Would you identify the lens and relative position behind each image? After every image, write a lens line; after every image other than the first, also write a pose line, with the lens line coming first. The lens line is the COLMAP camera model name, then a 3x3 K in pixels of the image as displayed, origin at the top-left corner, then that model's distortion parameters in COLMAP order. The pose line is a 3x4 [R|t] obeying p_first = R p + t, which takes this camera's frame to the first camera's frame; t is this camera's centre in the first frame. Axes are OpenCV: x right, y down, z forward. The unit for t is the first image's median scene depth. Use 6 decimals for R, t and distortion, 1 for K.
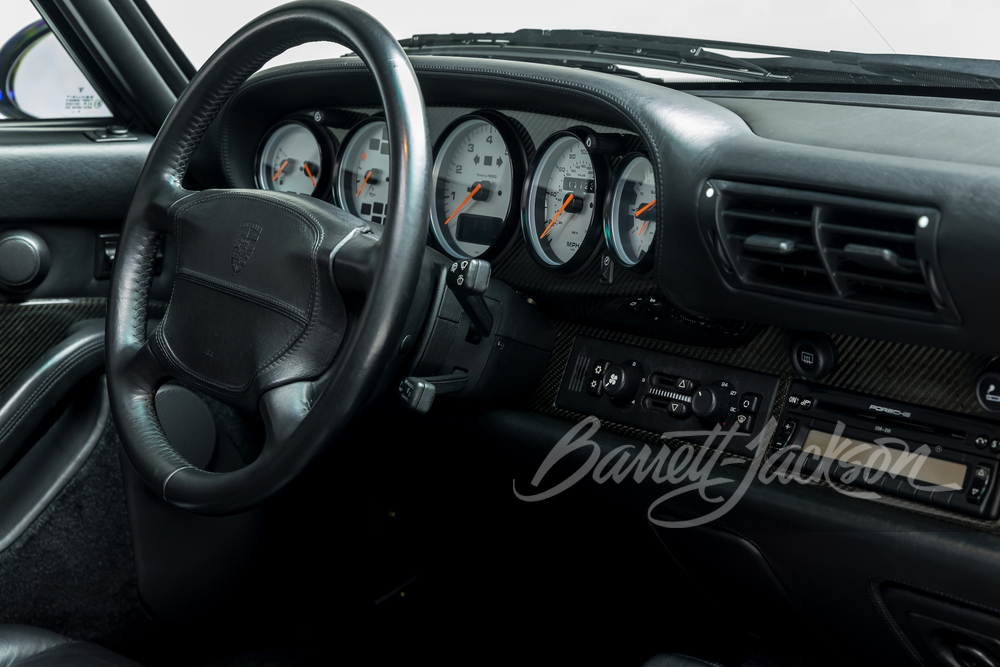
lens RADIAL K [[1918.0, 0, 500.4], [0, 1918.0, 338.5], [0, 0, 1]] dist [-0.024897, 0.000000]
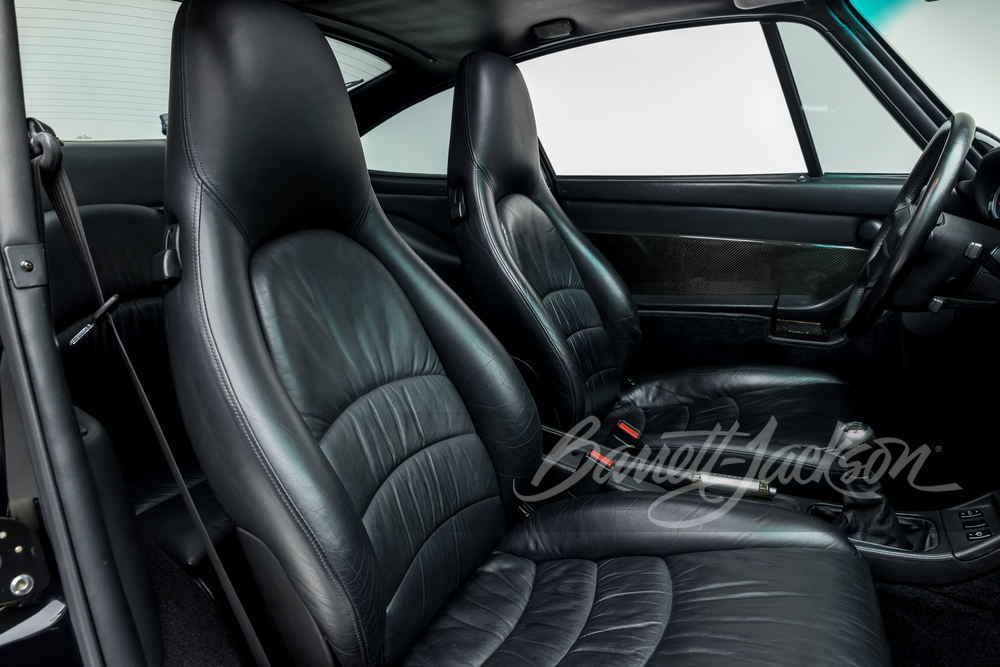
lens RADIAL K [[653.4, 0, 503.7], [0, 653.4, 332.5], [0, 0, 1]] dist [0.005634, 0.001105]
pose [[0.430525, 0.224073, -0.874322, 0.361045], [-0.126696, 0.974106, 0.187259, -0.014360], [0.893642, 0.030153, 0.447766, 0.232573]]
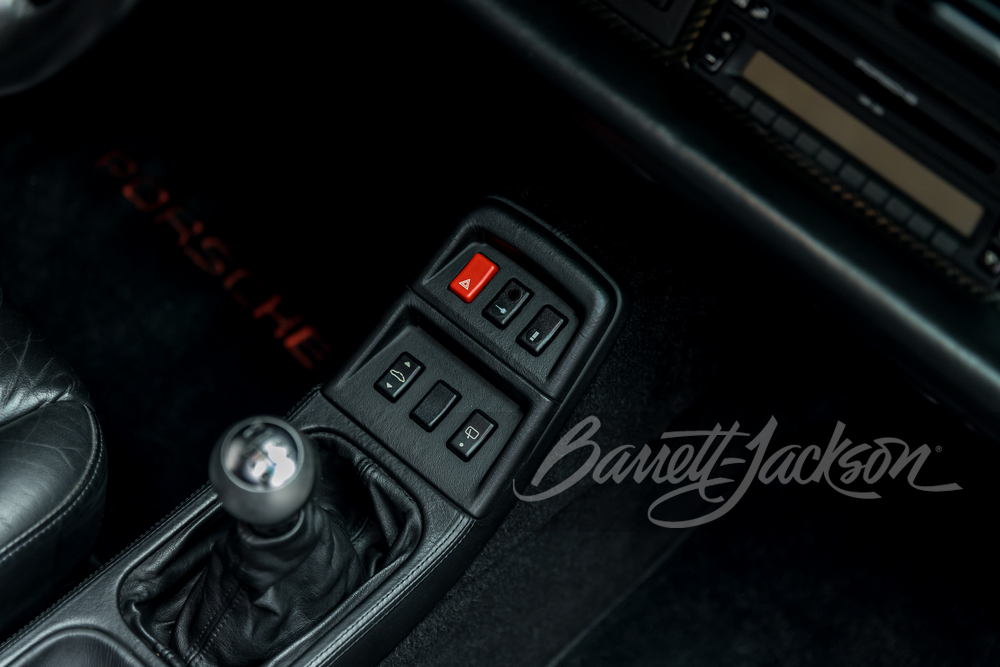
lens RADIAL K [[1821.2, 0, 500.5], [0, 1821.2, 336.0], [0, 0, 1]] dist [-0.024451, 0.000000]
pose [[0.970661, -0.042919, 0.236590, -0.085708], [-0.127644, 0.741881, 0.658270, -0.271656], [-0.203774, -0.669156, 0.714637, 0.409330]]
